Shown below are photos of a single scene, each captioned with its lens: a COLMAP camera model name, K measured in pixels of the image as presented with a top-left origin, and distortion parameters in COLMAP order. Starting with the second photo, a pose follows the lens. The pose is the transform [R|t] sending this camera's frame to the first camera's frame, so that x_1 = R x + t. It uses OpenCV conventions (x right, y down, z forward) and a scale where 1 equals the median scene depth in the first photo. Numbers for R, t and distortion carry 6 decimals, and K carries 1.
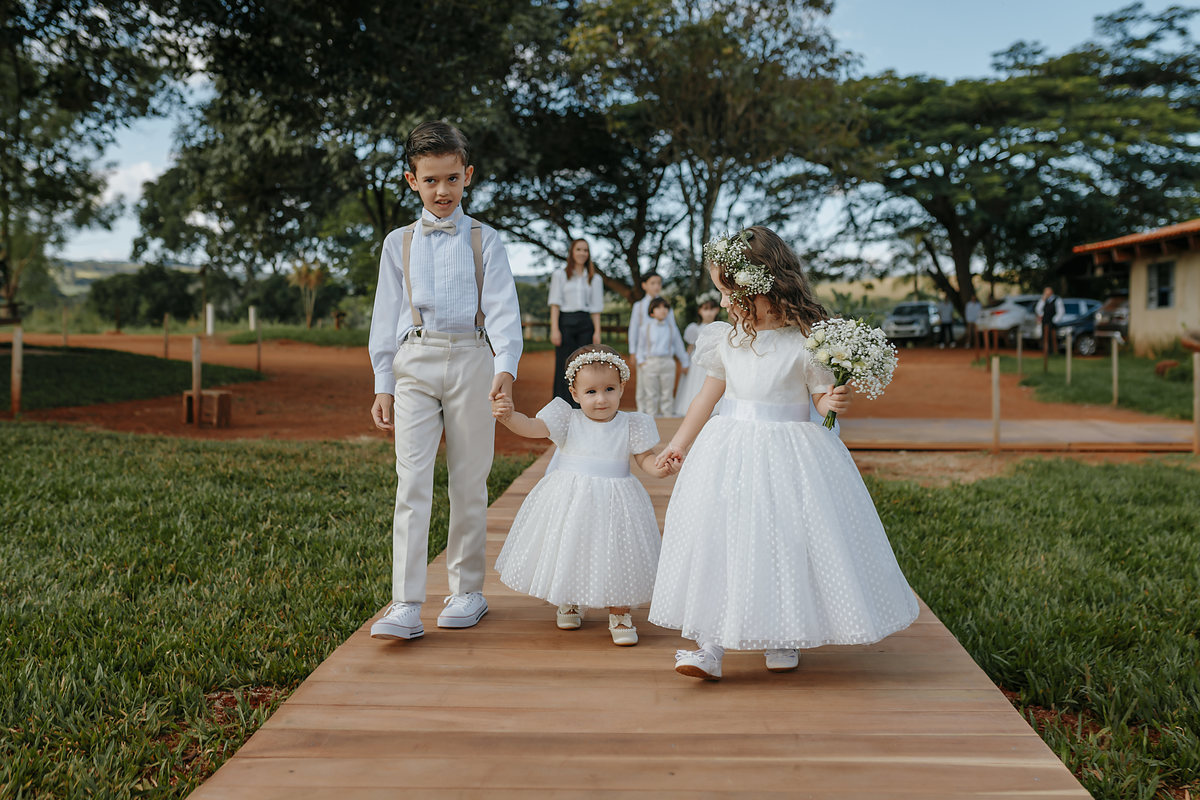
lens RADIAL K [[1256.0, 0, 568.2], [0, 1256.0, 362.6], [0, 0, 1]] dist [-0.059973, 0.033213]
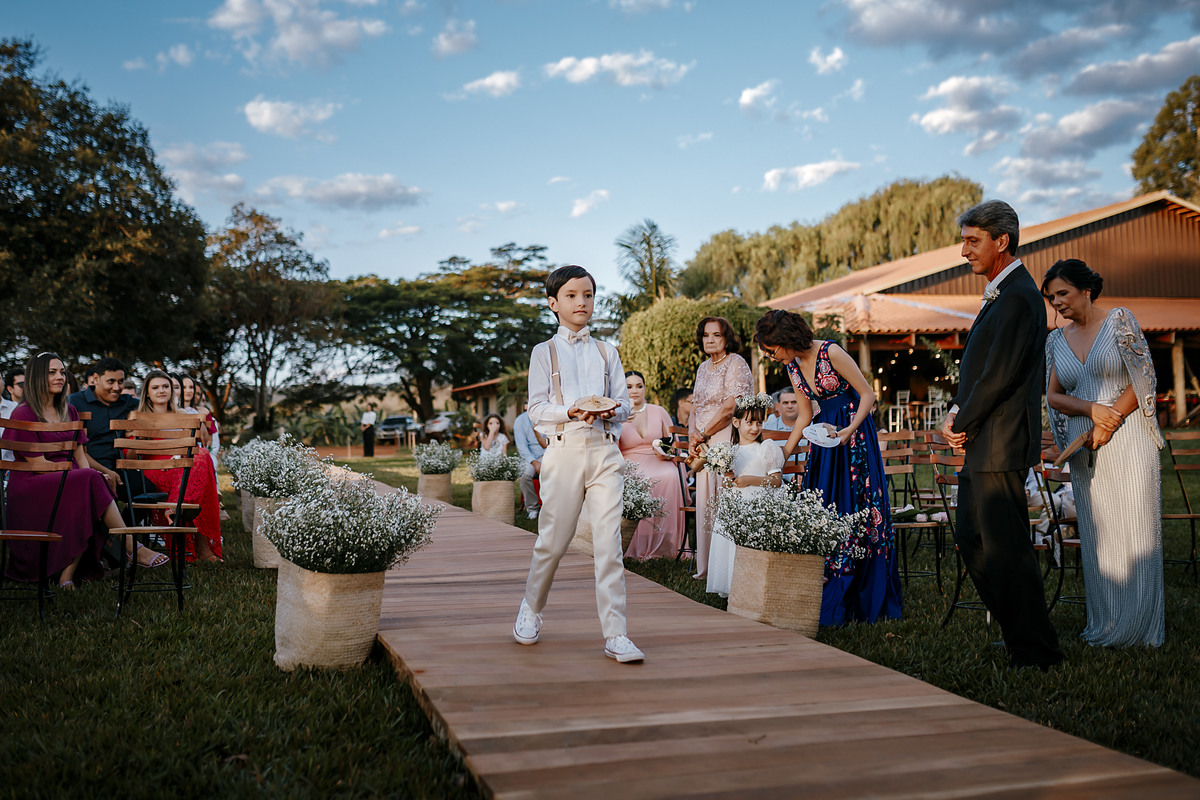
lens RADIAL K [[1256.0, 0, 568.2], [0, 1256.0, 362.6], [0, 0, 1]] dist [-0.059973, 0.033213]
pose [[0.935752, -0.002891, 0.352646, -0.075749], [0.033841, 0.996088, -0.081633, 0.020651], [-0.351030, 0.088323, 0.932189, -0.549477]]
